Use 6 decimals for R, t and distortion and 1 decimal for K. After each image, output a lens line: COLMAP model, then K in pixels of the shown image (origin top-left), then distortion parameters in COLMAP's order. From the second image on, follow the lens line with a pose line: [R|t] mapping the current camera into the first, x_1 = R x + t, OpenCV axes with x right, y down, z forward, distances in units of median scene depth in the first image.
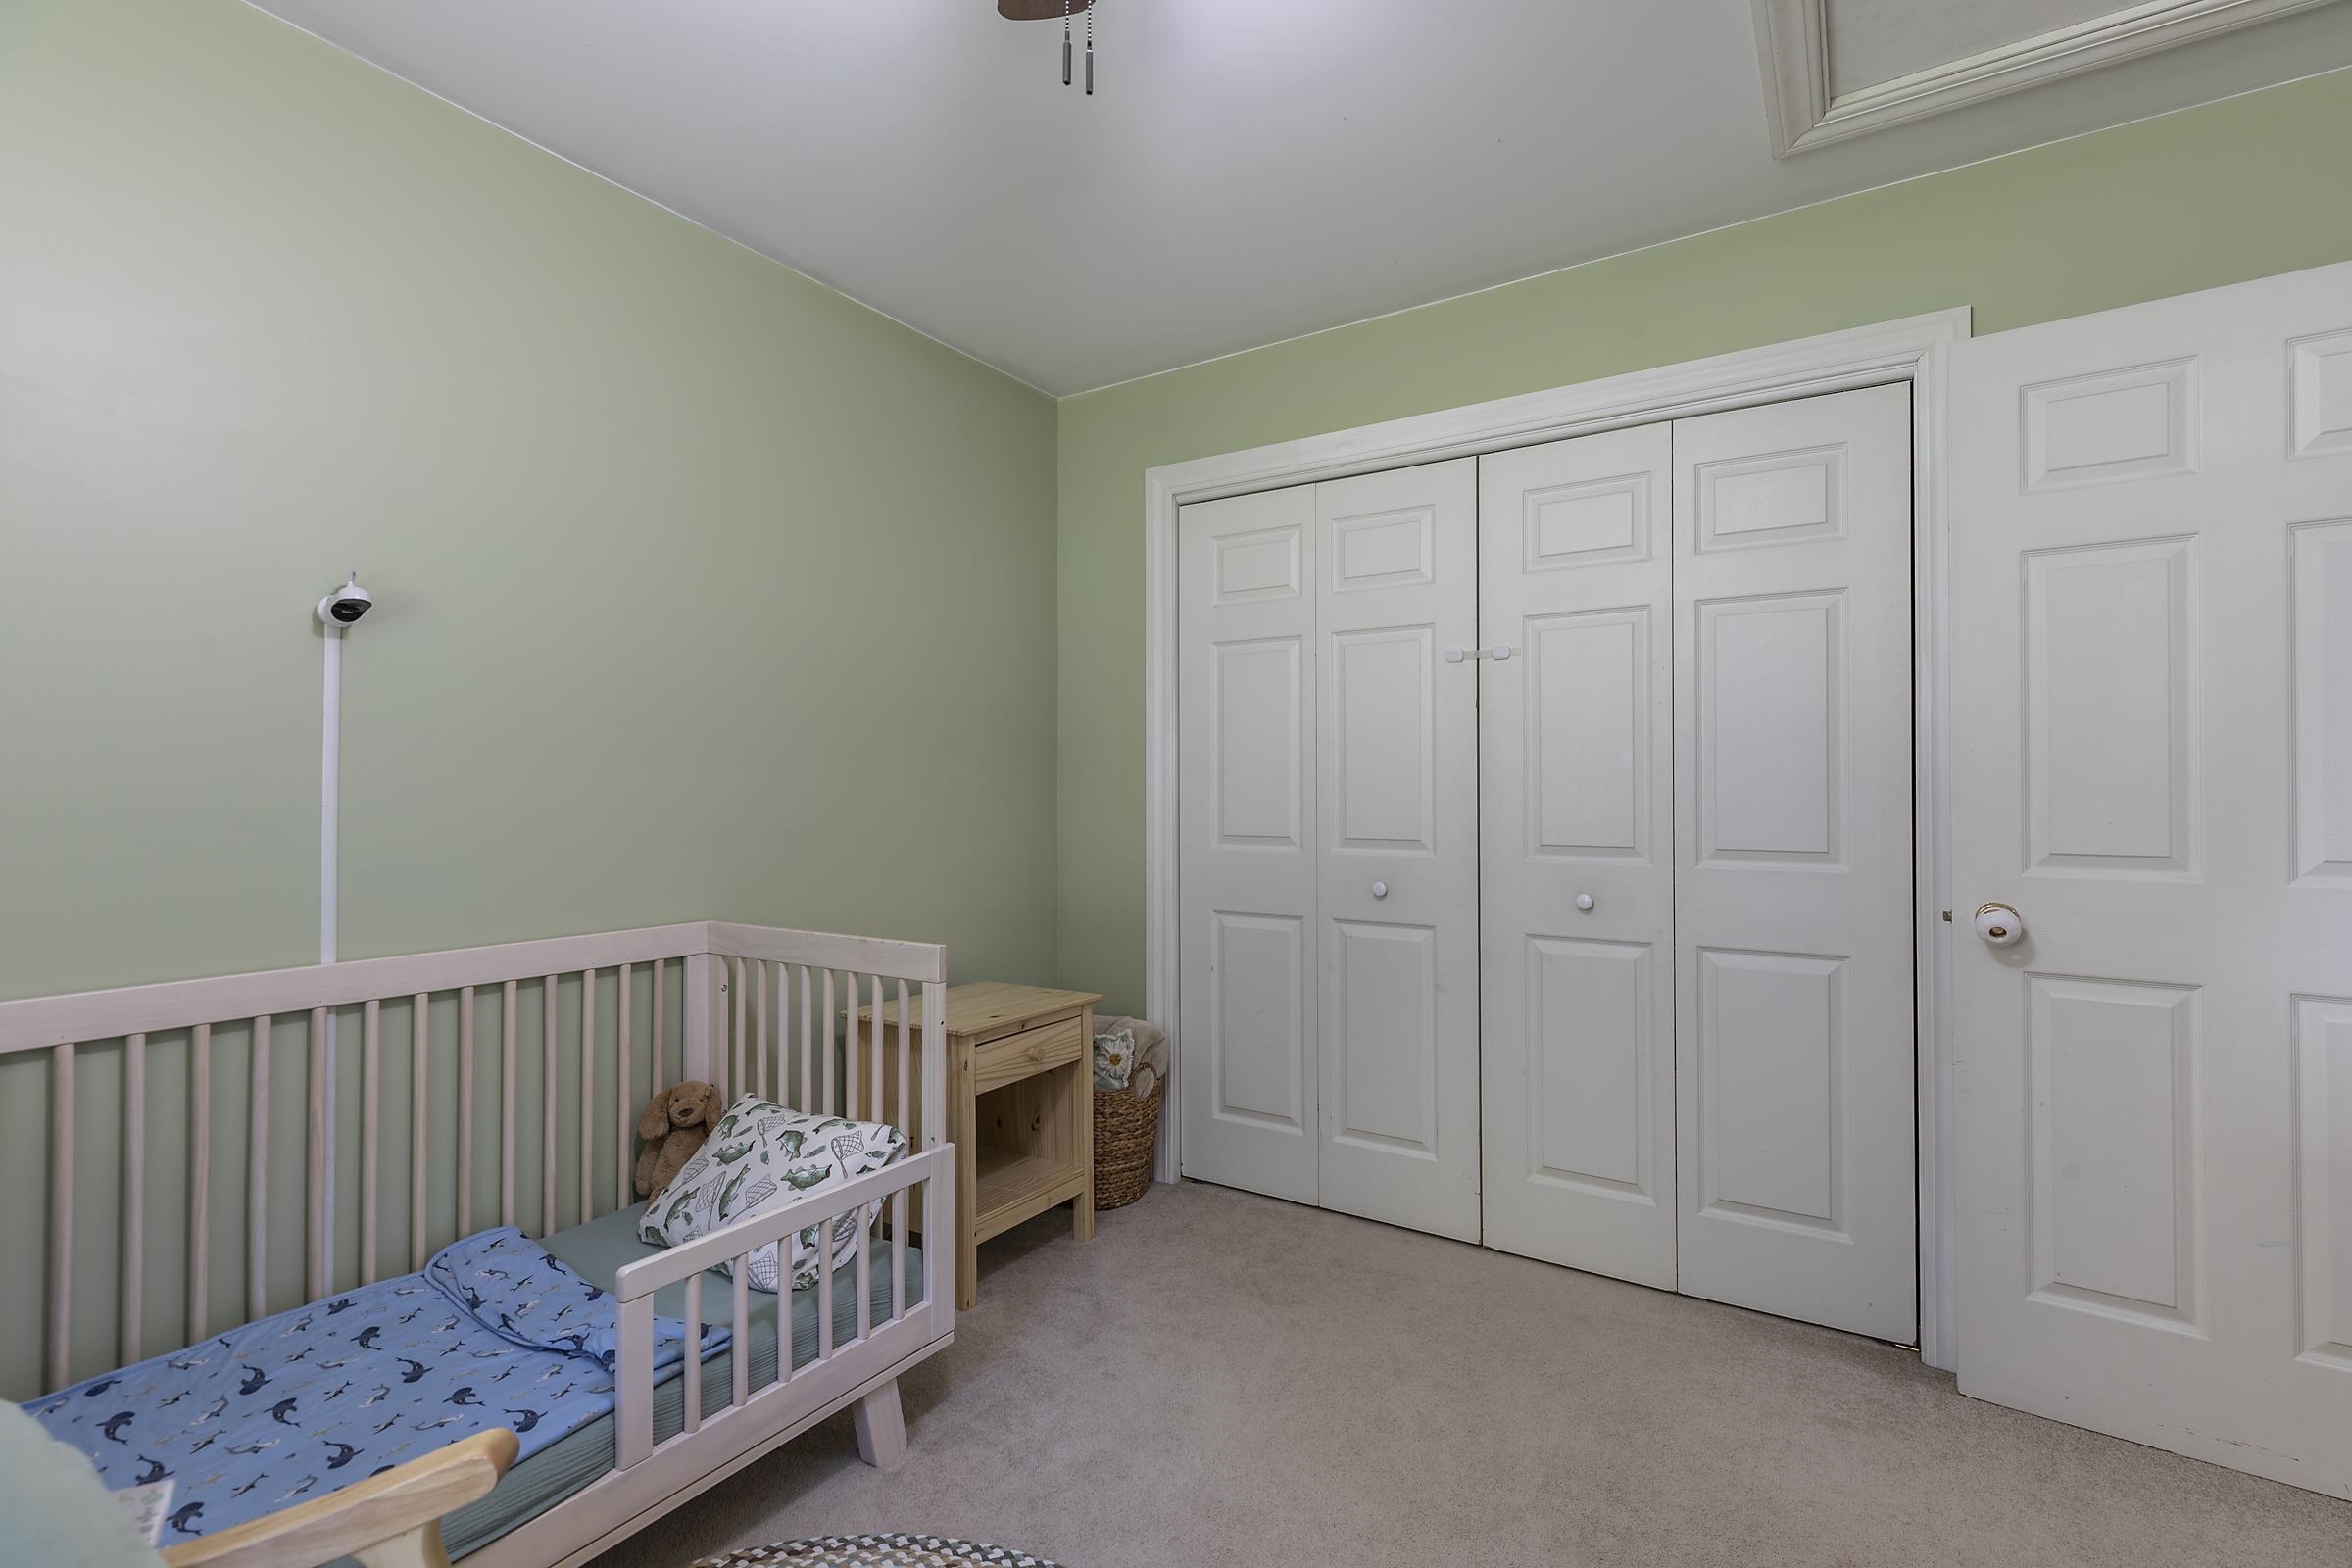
lens RADIAL K [[1077.4, 0, 1183.0], [0, 1077.4, 782.1], [0, 0, 1]] dist [0.005313, 0.000838]
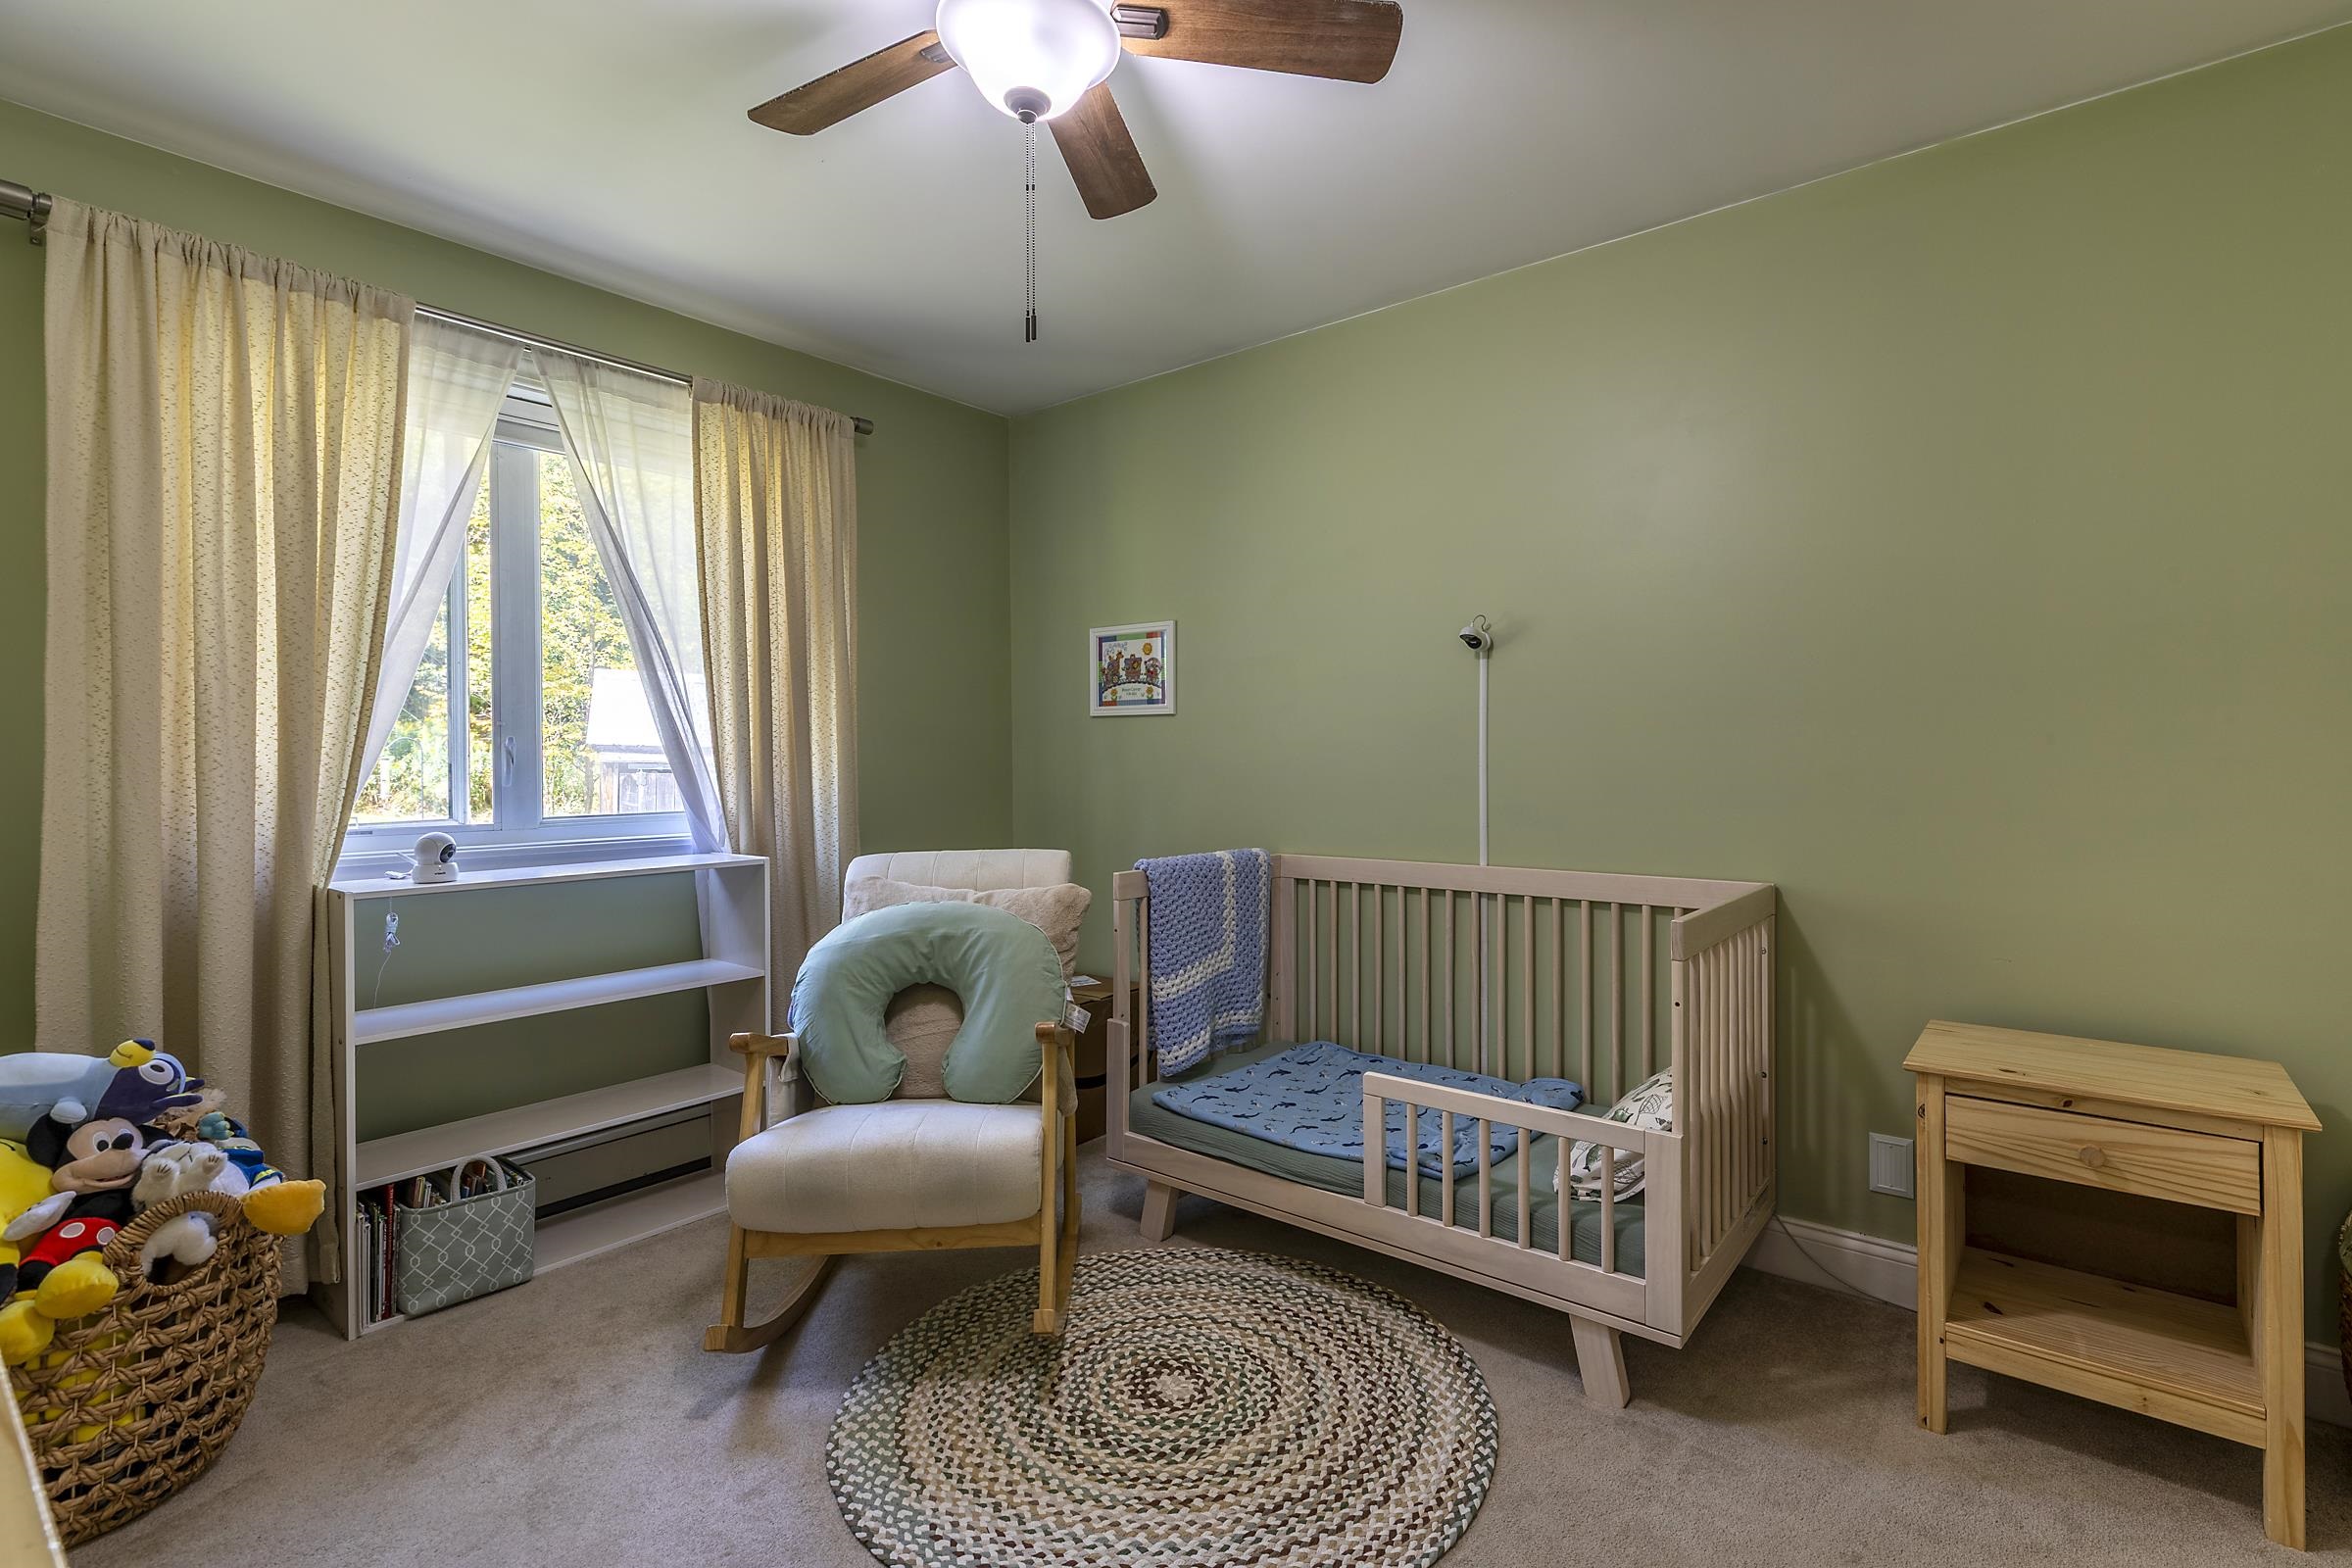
lens RADIAL K [[1077.4, 0, 1194.1], [0, 1077.4, 779.3], [0, 0, 1]] dist [0.005313, 0.000838]
pose [[-0.105382, 0.023168, -0.994162, 0.813069], [0.018339, 0.999604, 0.021351, -0.000074], [0.994263, -0.015982, -0.105765, 0.749757]]
